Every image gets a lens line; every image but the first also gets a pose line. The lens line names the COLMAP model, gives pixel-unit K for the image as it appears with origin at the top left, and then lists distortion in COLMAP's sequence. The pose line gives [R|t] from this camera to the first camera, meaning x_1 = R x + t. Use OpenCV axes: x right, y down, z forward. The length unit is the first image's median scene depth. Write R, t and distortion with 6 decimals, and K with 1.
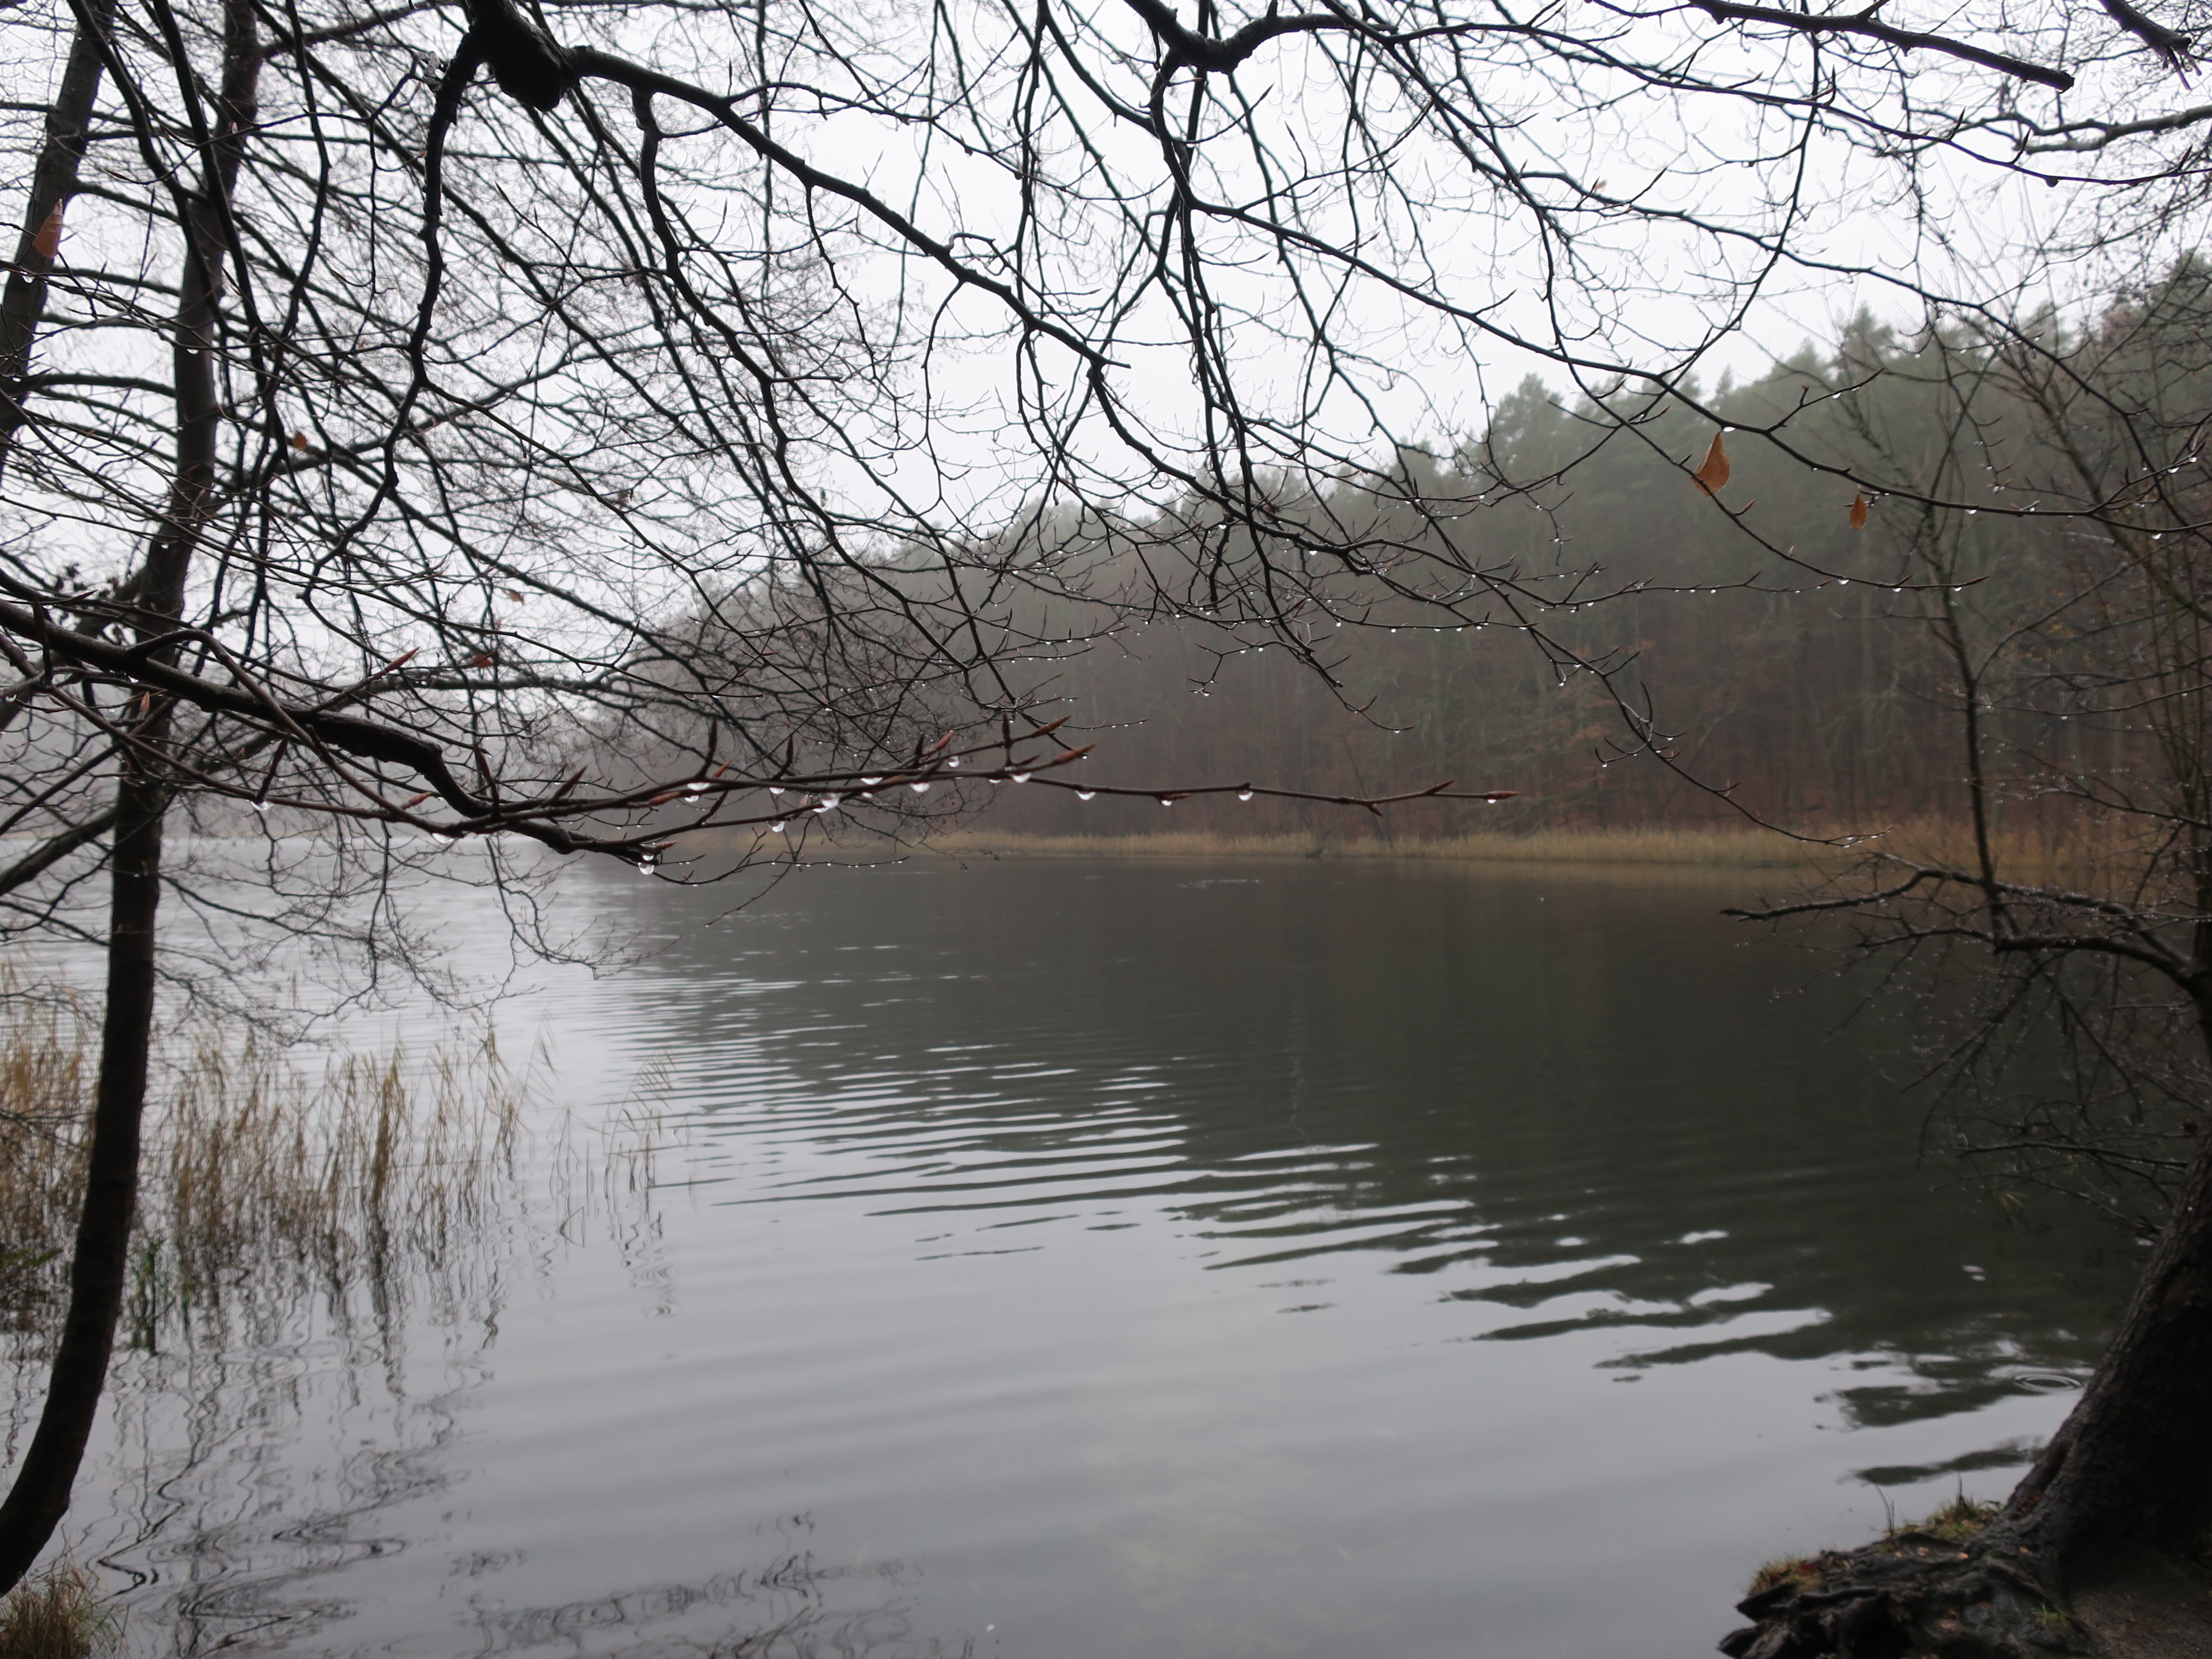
lens RADIAL K [[1924.1, 0, 1106.0], [0, 1924.1, 829.5], [0, 0, 1]] dist [-0.000238, -0.012164]
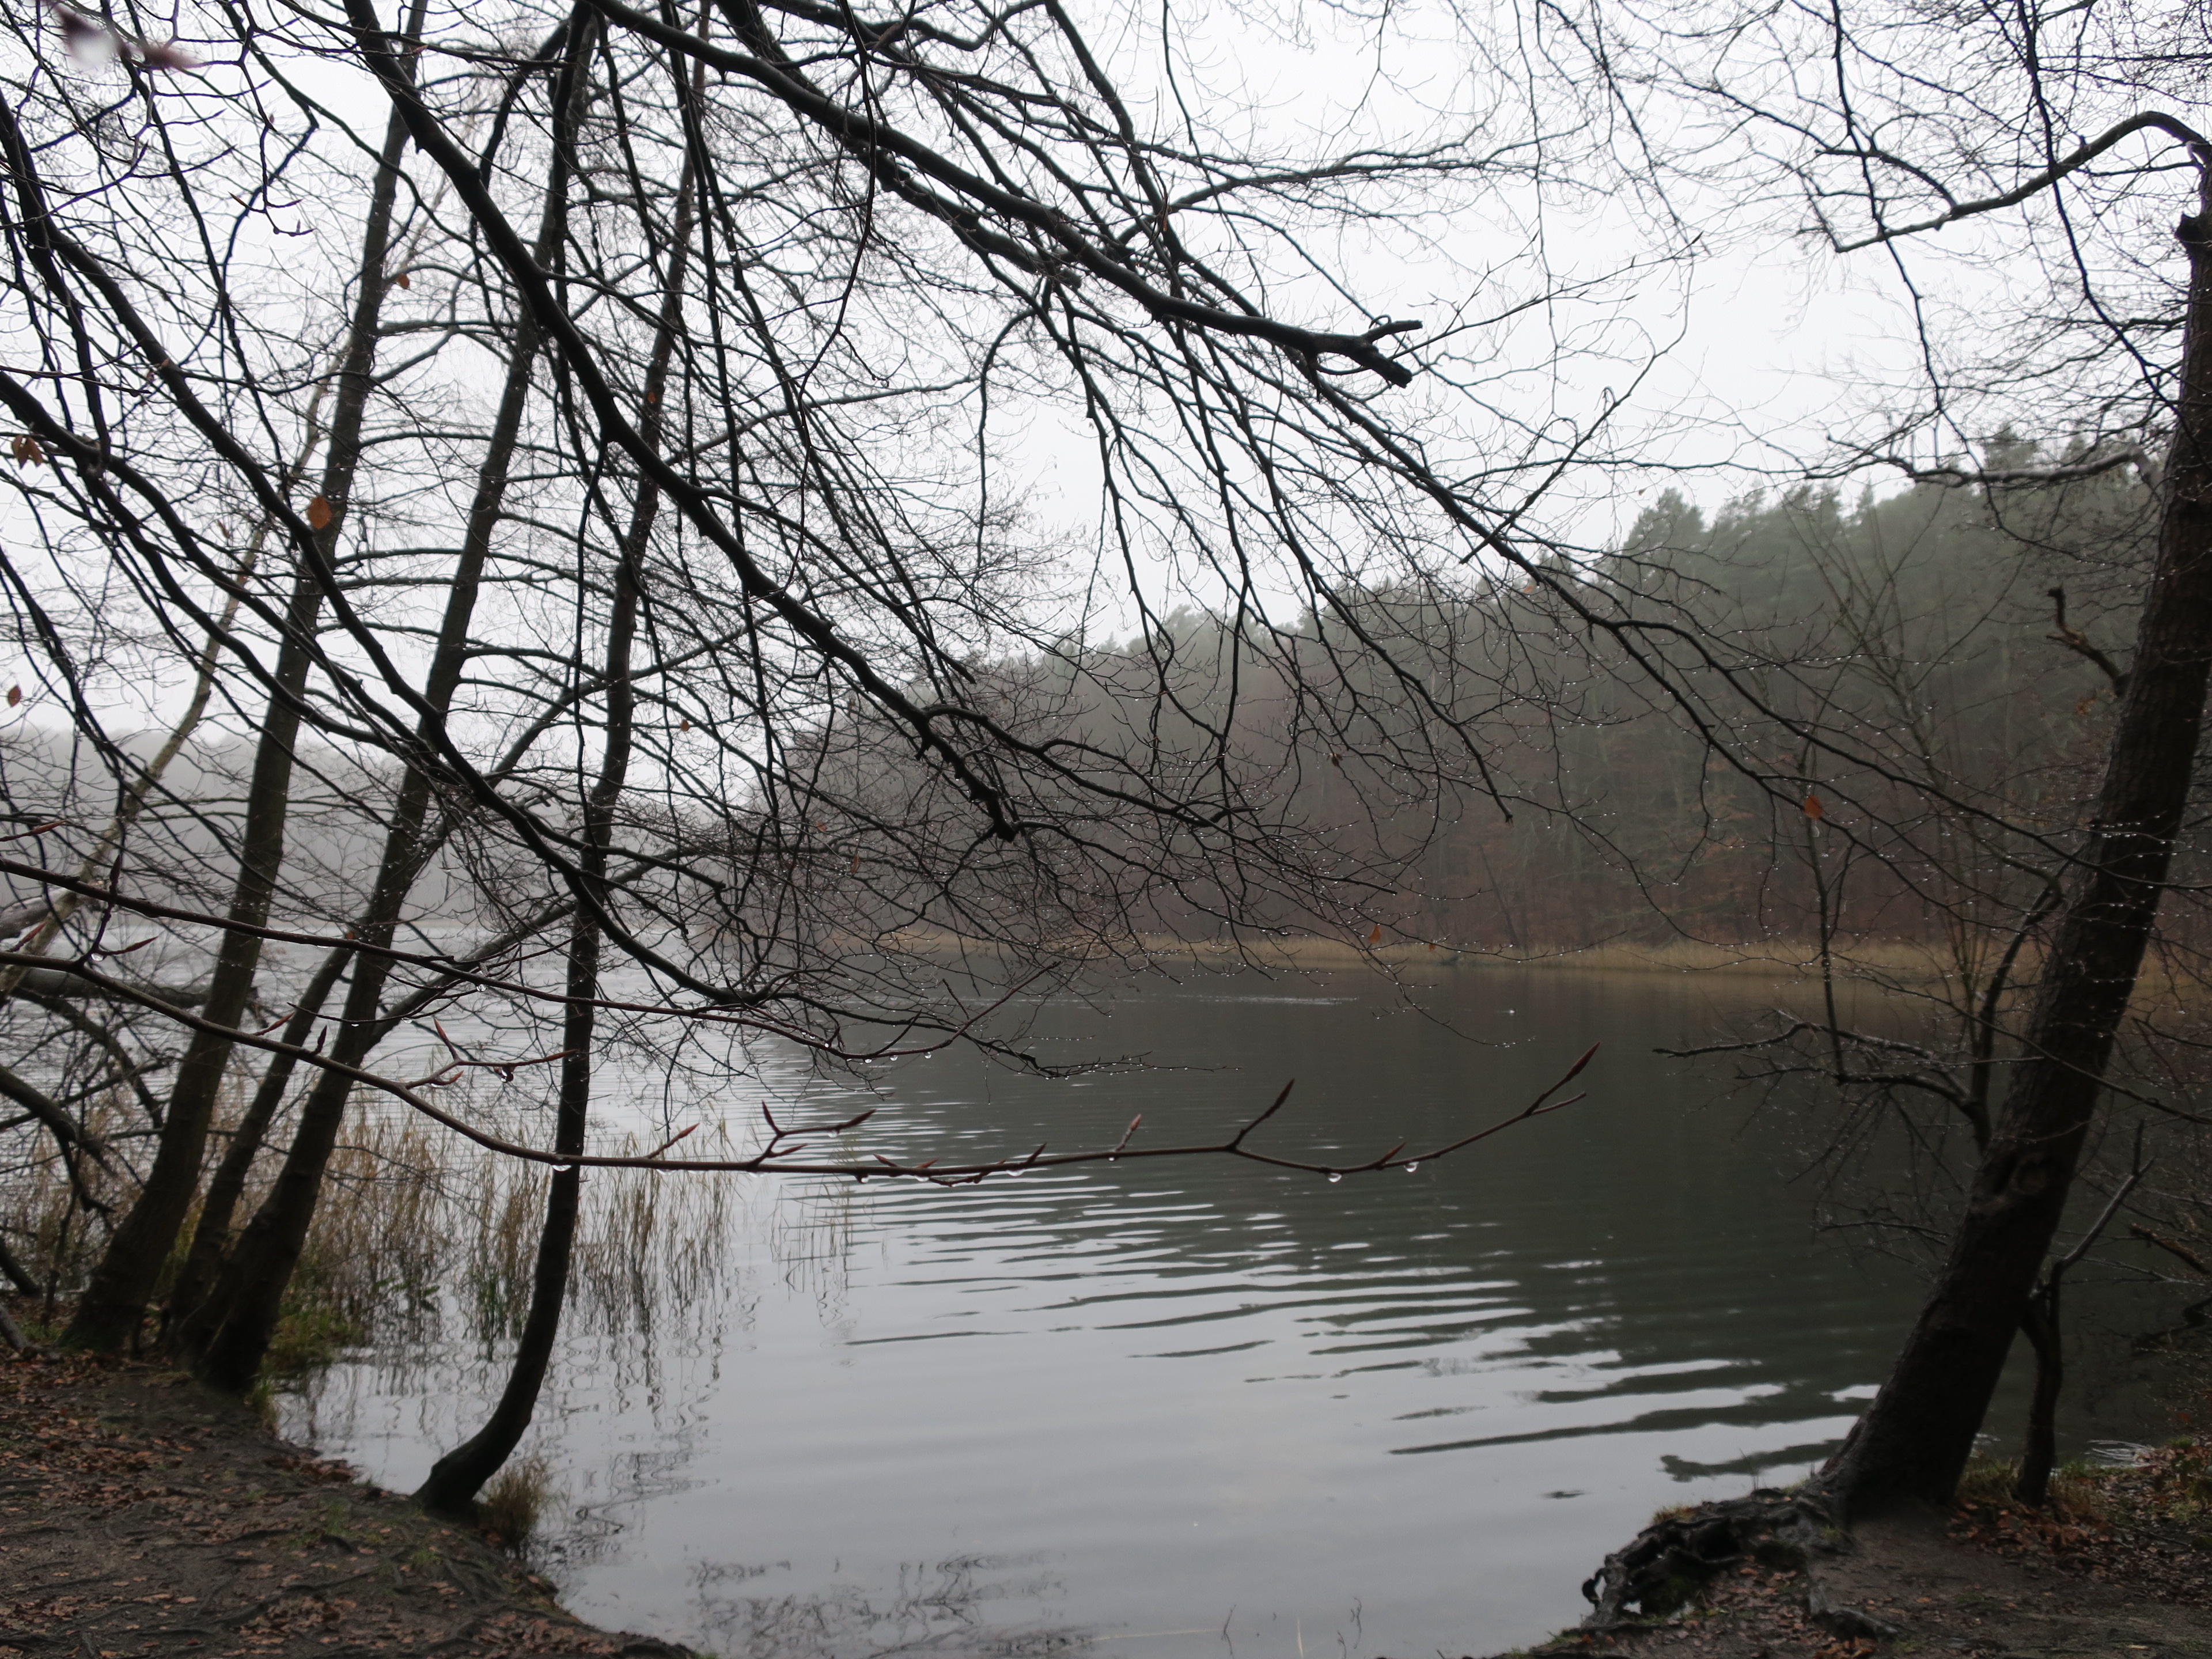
lens RADIAL K [[1925.0, 0, 1106.0], [0, 1925.0, 829.5], [0, 0, 1]] dist [0.008376, -0.022665]
pose [[0.997289, 0.010836, -0.072782, 0.020361], [-0.014589, 0.998580, -0.051229, -0.035487], [0.072124, 0.052152, 0.996031, -0.378593]]
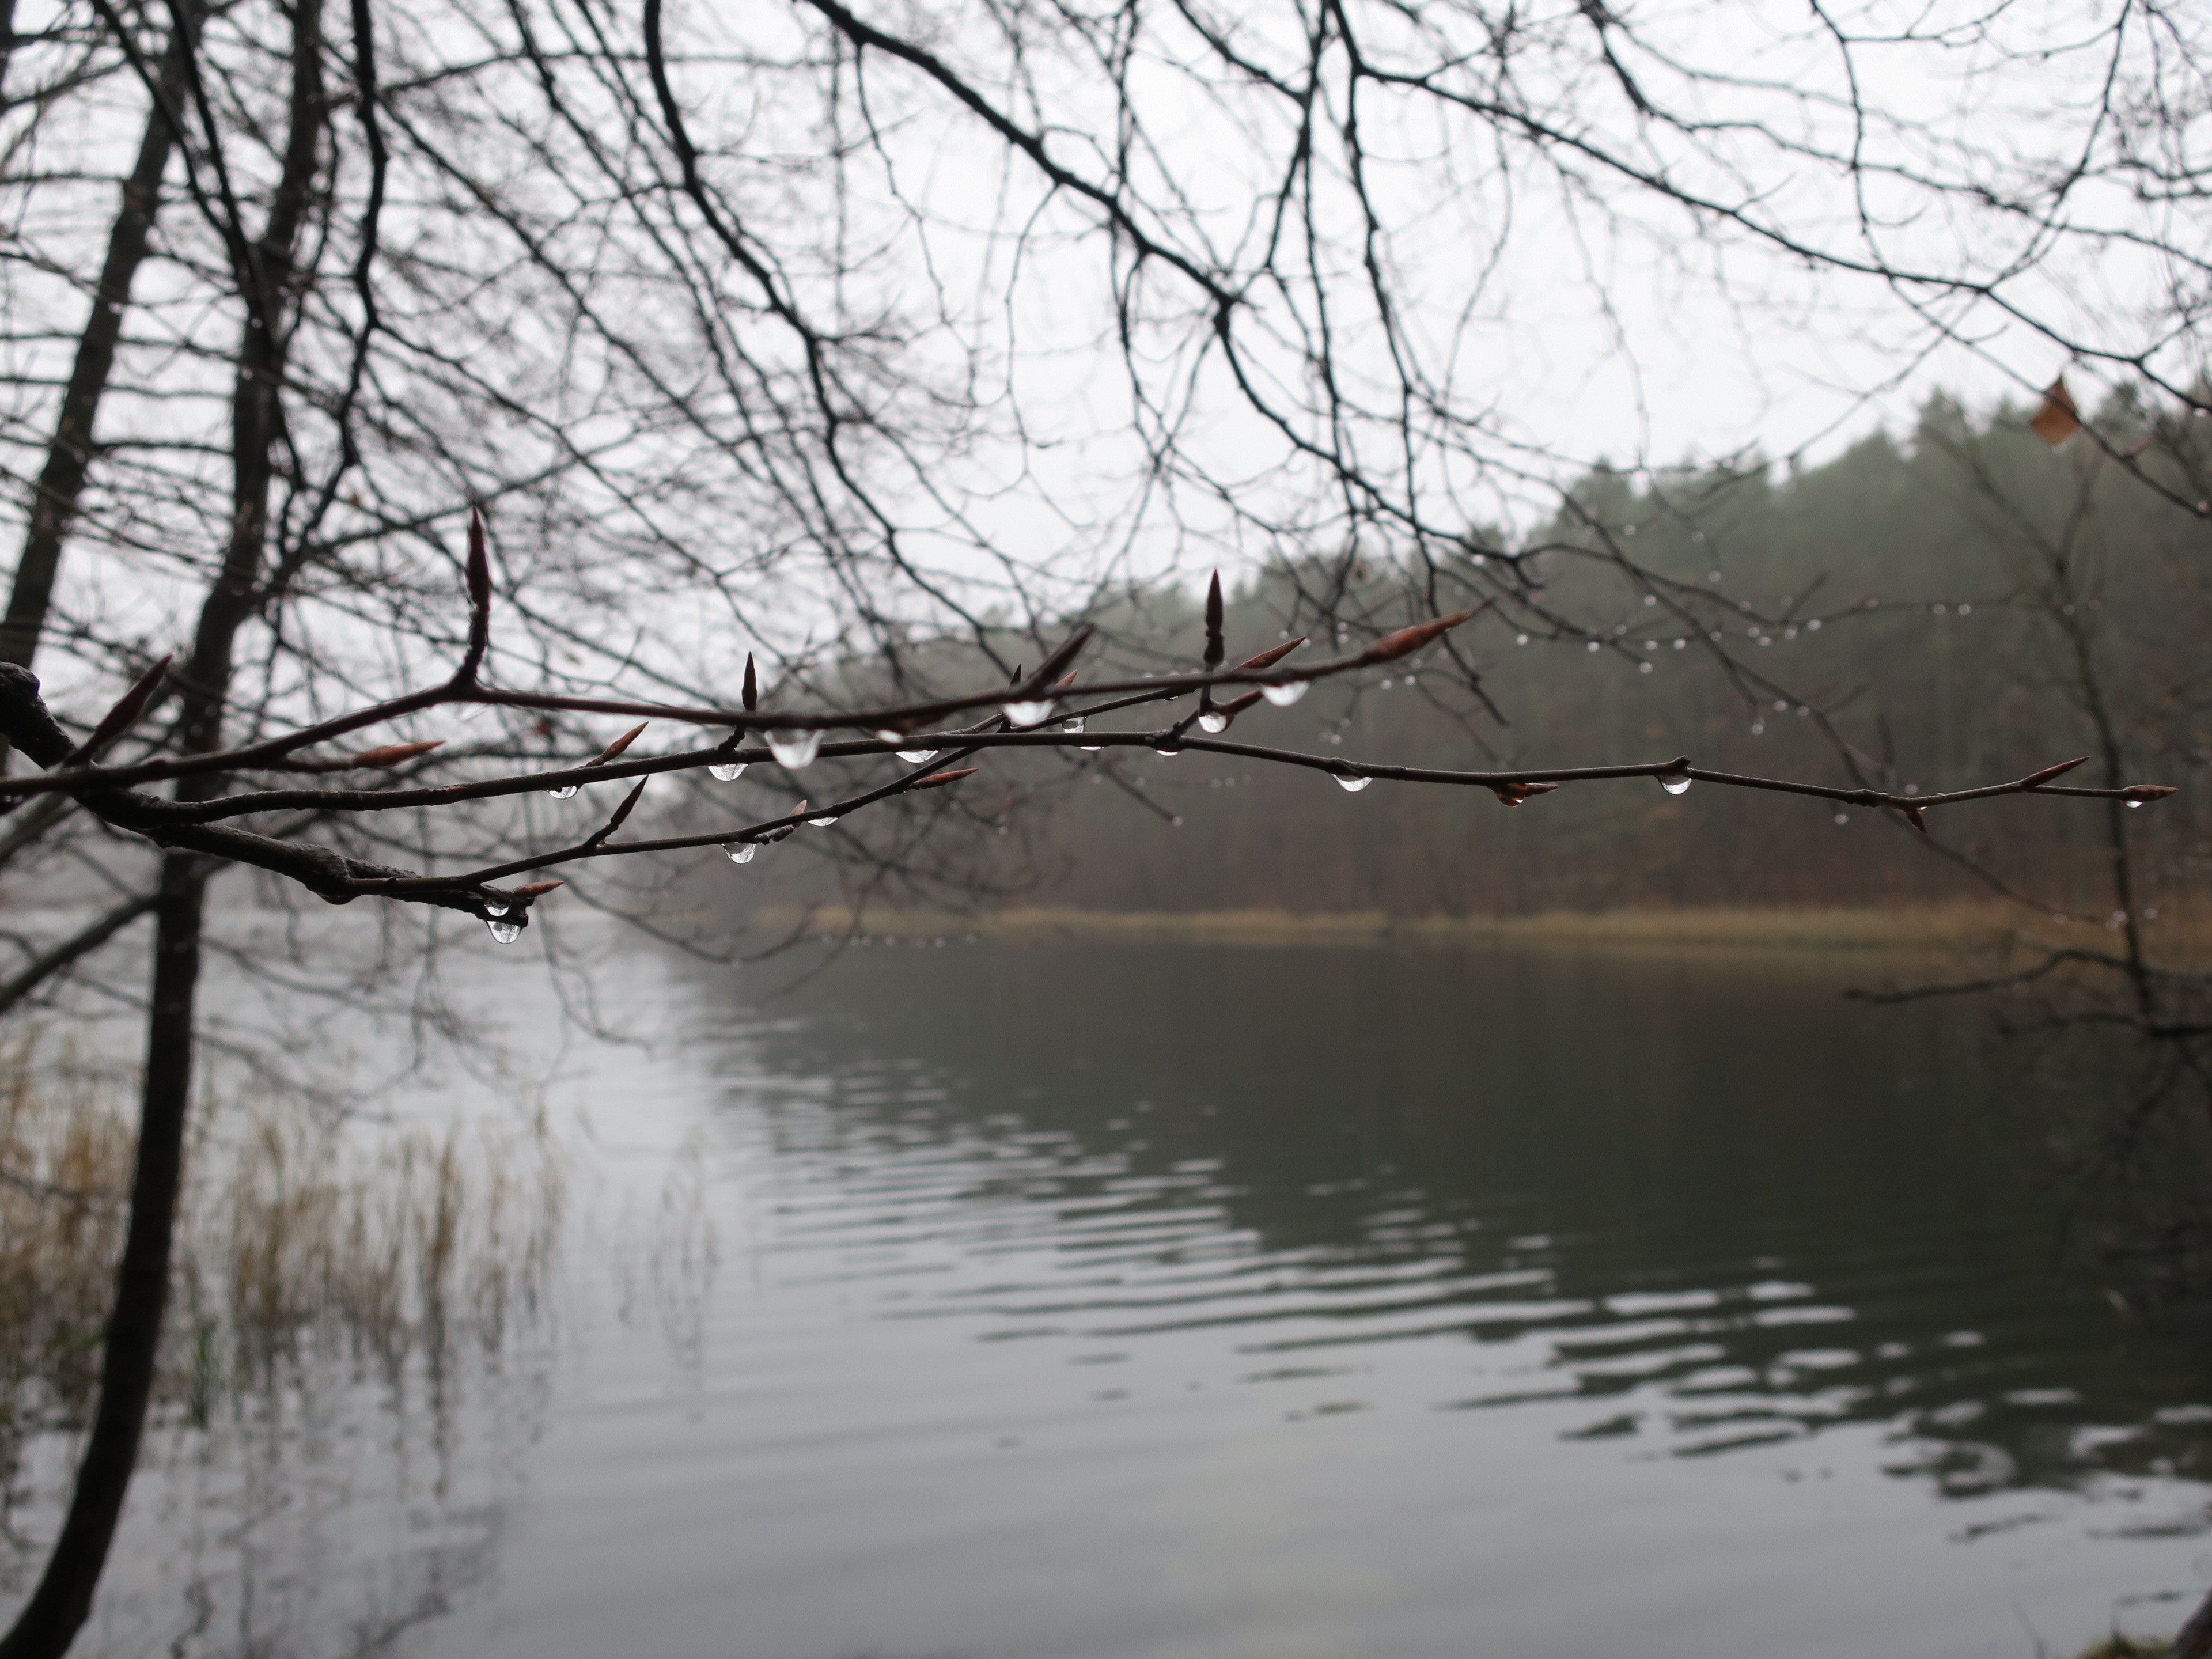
lens RADIAL K [[1913.4, 0, 1100.7], [0, 1913.4, 836.9], [0, 0, 1]] dist [0.001937, -0.003322]
pose [[0.999217, 0.001189, -0.039543, -0.004868], [-0.002655, 0.999310, -0.037052, 0.001229], [0.039471, 0.037128, 0.998531, 0.044325]]
